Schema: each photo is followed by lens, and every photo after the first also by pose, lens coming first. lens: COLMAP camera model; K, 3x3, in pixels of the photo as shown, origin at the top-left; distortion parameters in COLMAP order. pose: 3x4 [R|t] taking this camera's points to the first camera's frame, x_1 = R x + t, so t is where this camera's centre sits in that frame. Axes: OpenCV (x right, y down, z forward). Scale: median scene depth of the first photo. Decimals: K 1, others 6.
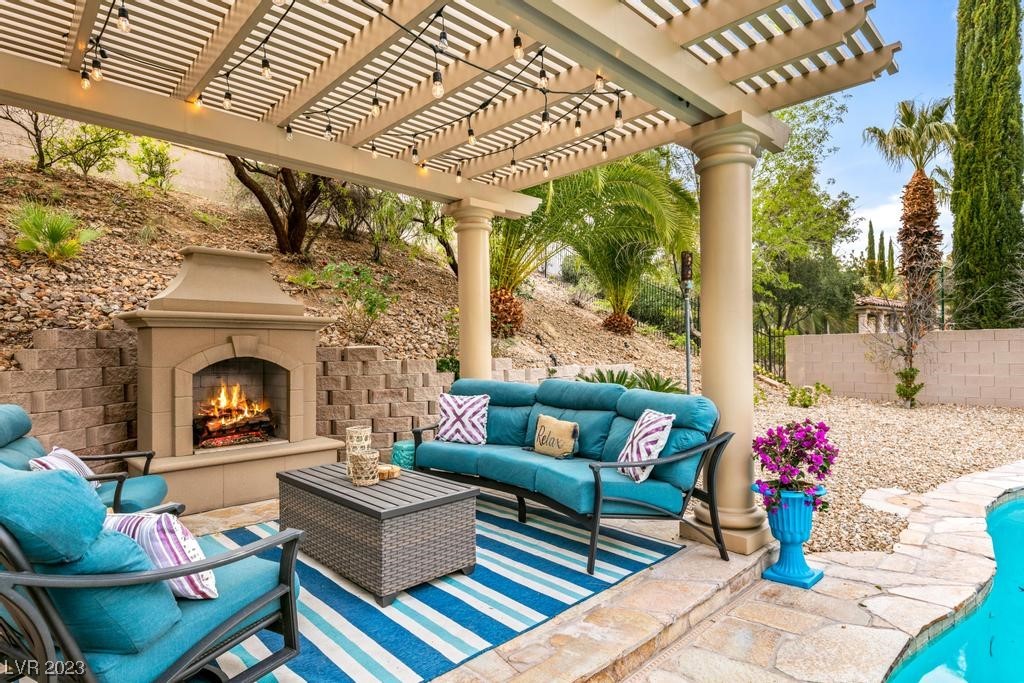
lens RADIAL K [[547.9, 0, 512.5], [0, 547.9, 343.3], [0, 0, 1]] dist [-0.001278, -0.000081]
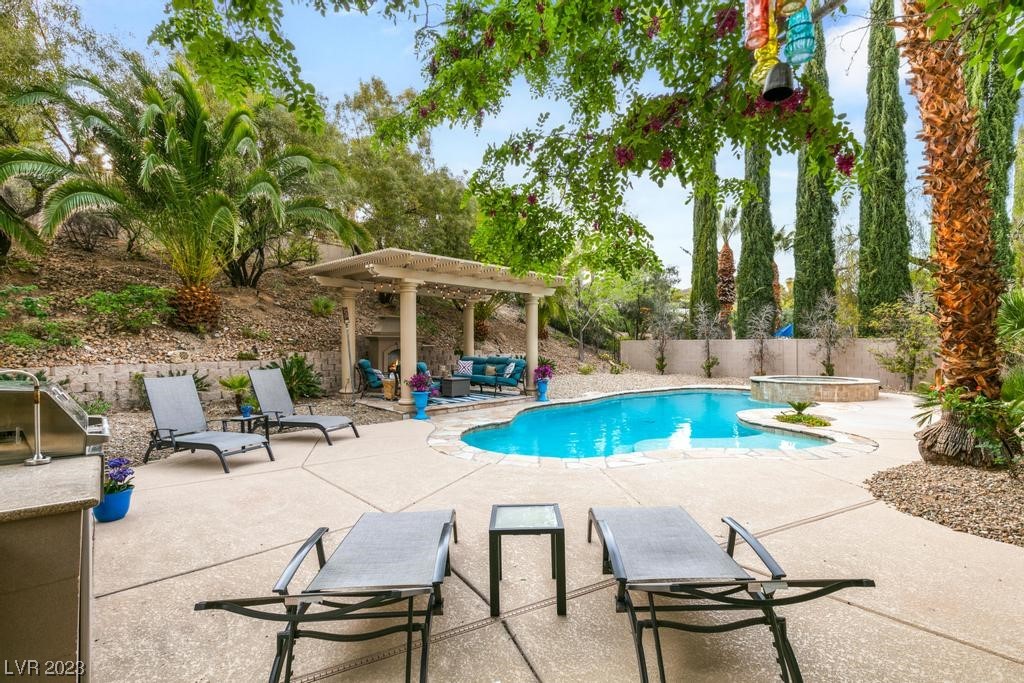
lens RADIAL K [[457.2, 0, 513.1], [0, 457.2, 341.1], [0, 0, 1]] dist [0.000161, 0.000014]
pose [[0.998847, 0.010489, 0.046856, 0.052066], [-0.010723, 0.999931, 0.004746, -0.033587], [-0.046803, -0.005243, 0.998890, -1.374537]]
